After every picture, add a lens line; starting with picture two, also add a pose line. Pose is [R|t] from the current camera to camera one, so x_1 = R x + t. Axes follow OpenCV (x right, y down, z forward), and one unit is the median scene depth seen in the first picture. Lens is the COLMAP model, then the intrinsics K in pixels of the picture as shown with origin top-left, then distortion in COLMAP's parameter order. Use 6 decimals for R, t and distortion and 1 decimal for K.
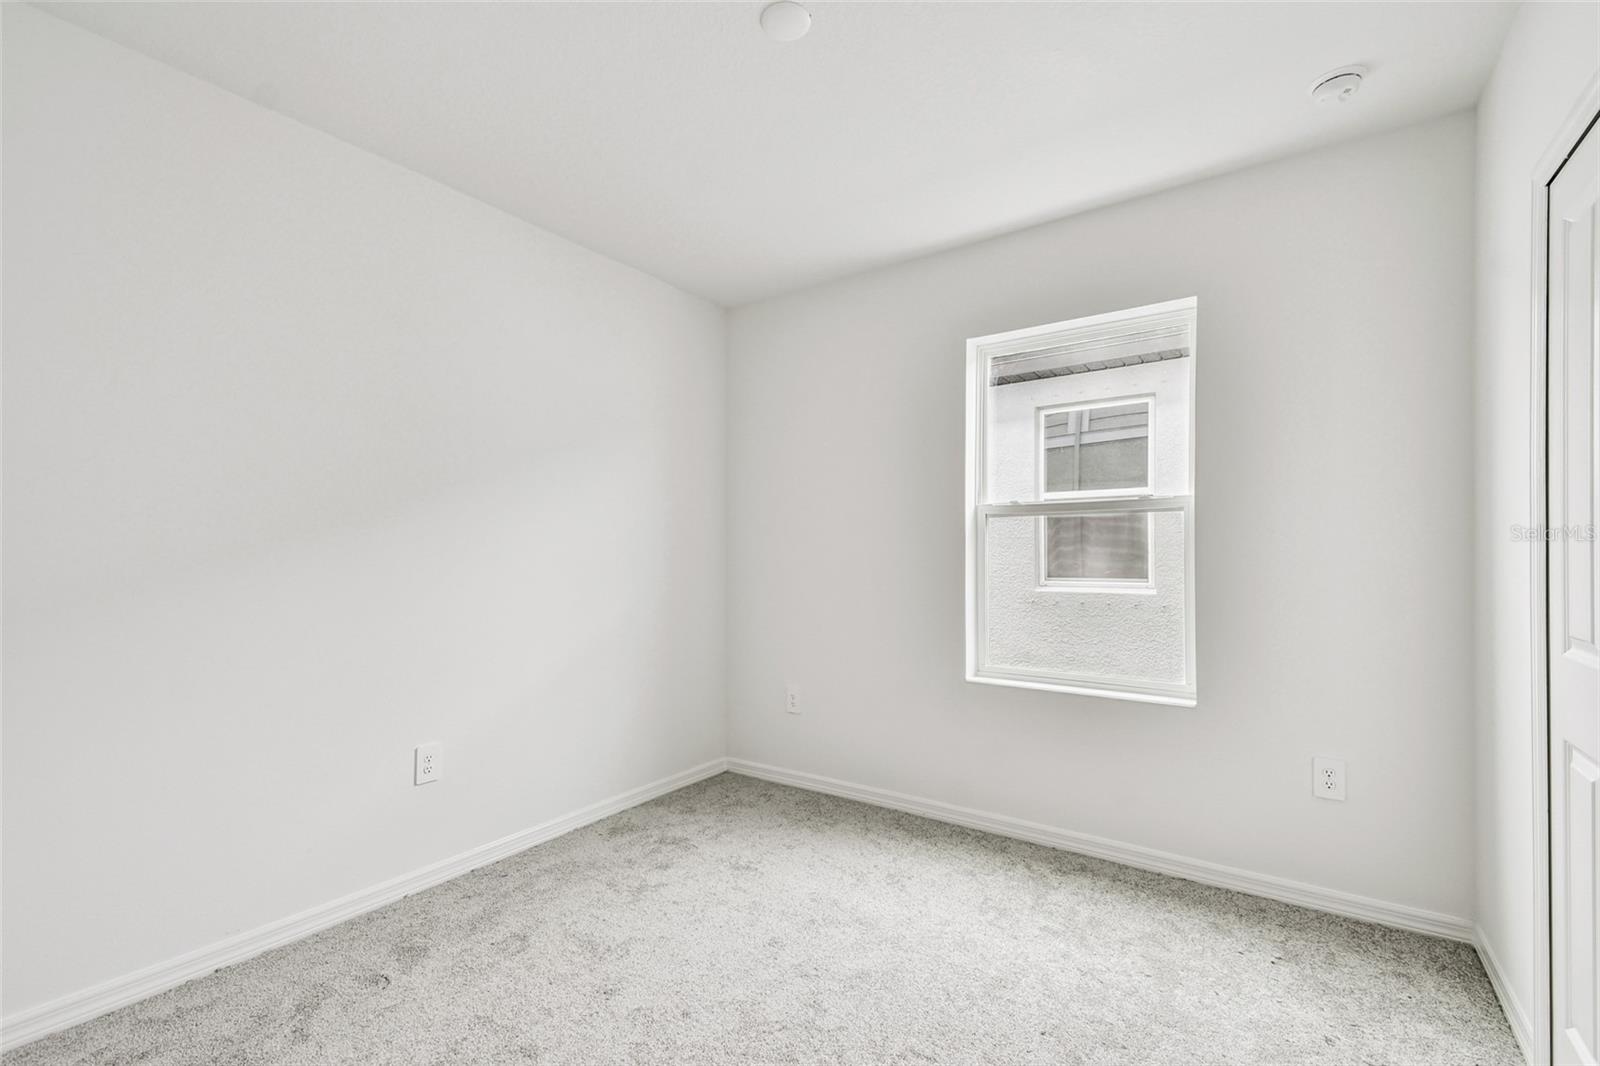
lens RADIAL K [[698.2, 0, 790.5], [0, 698.2, 538.4], [0, 0, 1]] dist [0.041982, -0.027043]
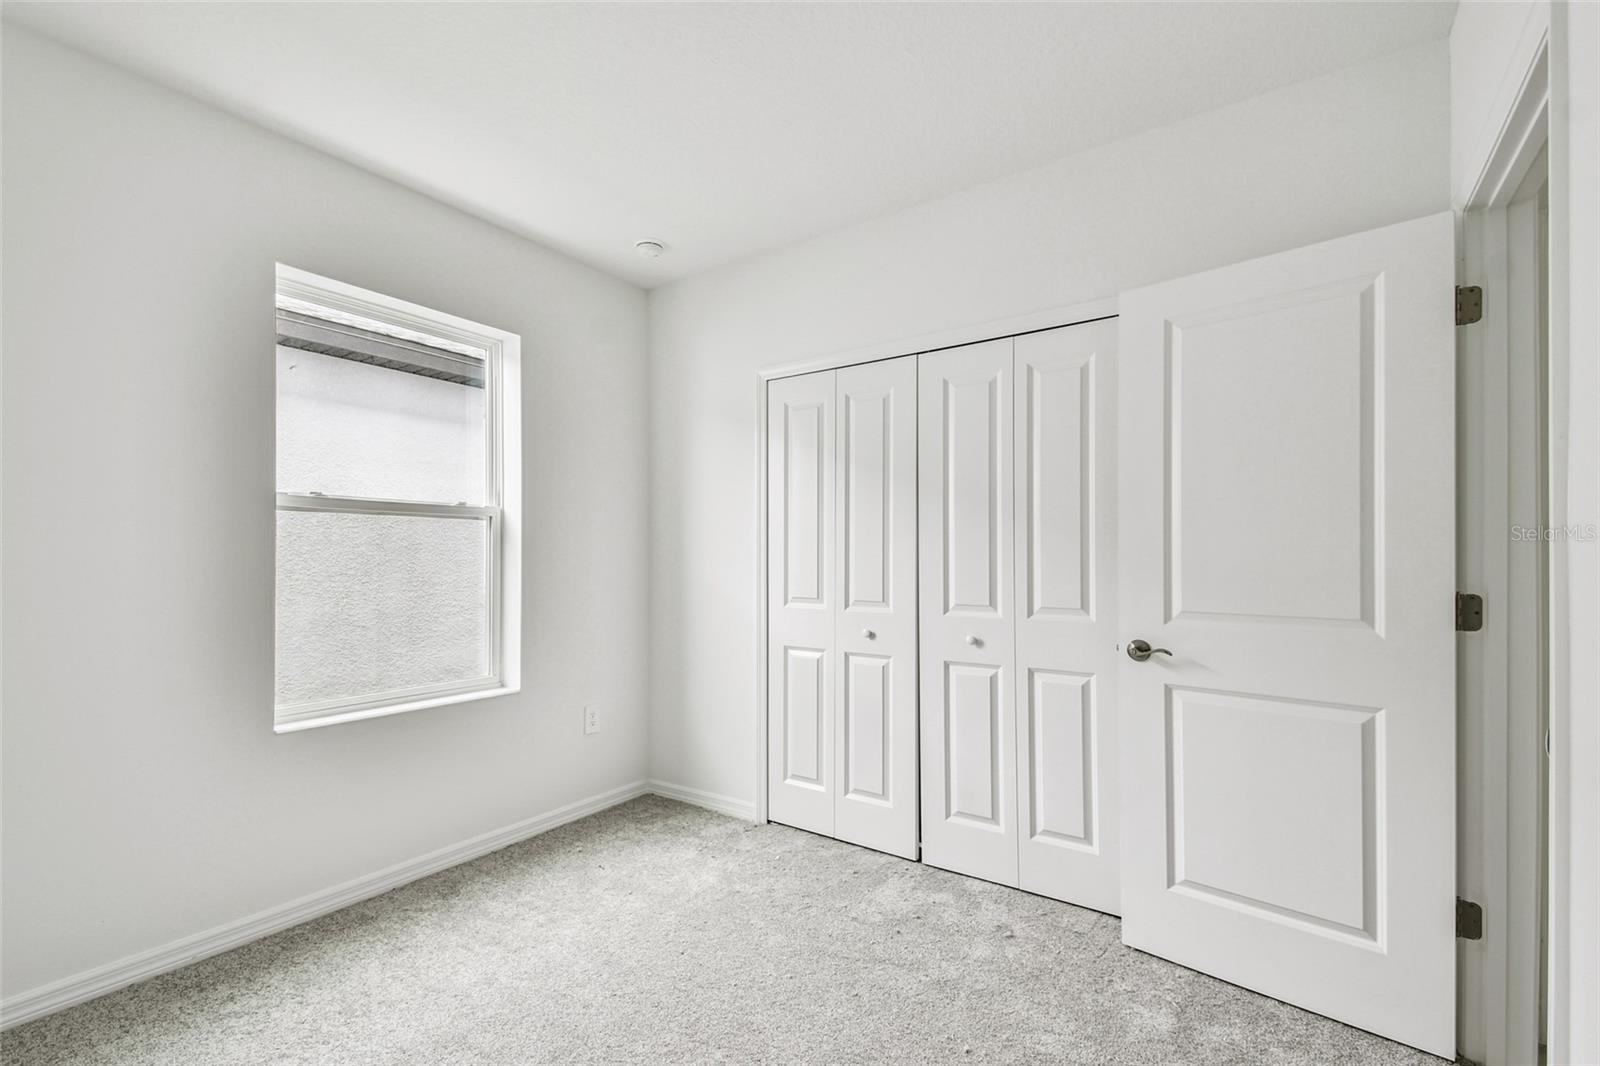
lens RADIAL K [[698.2, 0, 790.5], [0, 698.2, 538.4], [0, 0, 1]] dist [0.041982, -0.027043]
pose [[0.009847, 0.027650, 0.999569, -0.582783], [-0.013568, 0.999529, -0.027515, 0.017098], [-0.999859, -0.013291, 0.010218, 0.553531]]
